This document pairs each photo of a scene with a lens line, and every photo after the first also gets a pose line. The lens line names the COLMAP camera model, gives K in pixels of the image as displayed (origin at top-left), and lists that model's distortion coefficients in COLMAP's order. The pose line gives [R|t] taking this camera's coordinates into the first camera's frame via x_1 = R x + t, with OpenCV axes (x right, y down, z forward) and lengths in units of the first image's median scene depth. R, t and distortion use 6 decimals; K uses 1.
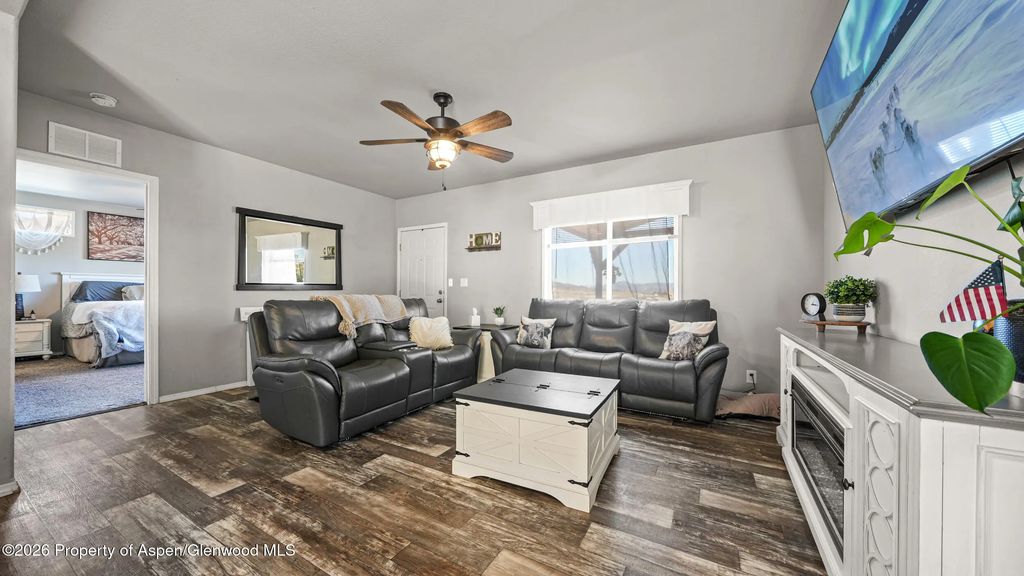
lens RADIAL K [[345.8, 0, 509.5], [0, 345.8, 292.6], [0, 0, 1]] dist [-0.008066, -0.000070]
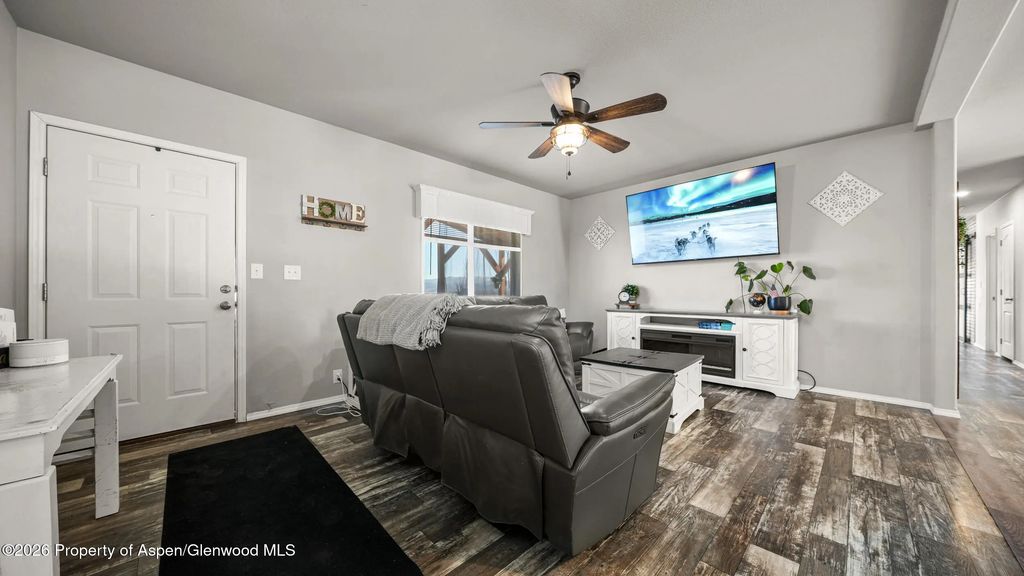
lens RADIAL K [[345.8, 0, 509.5], [0, 345.8, 292.6], [0, 0, 1]] dist [-0.008066, -0.000070]
pose [[0.279434, -0.003005, 0.960160, -0.894259], [-0.003141, 0.999987, 0.004044, 0.001958], [-0.960160, -0.004146, 0.279421, 0.711731]]
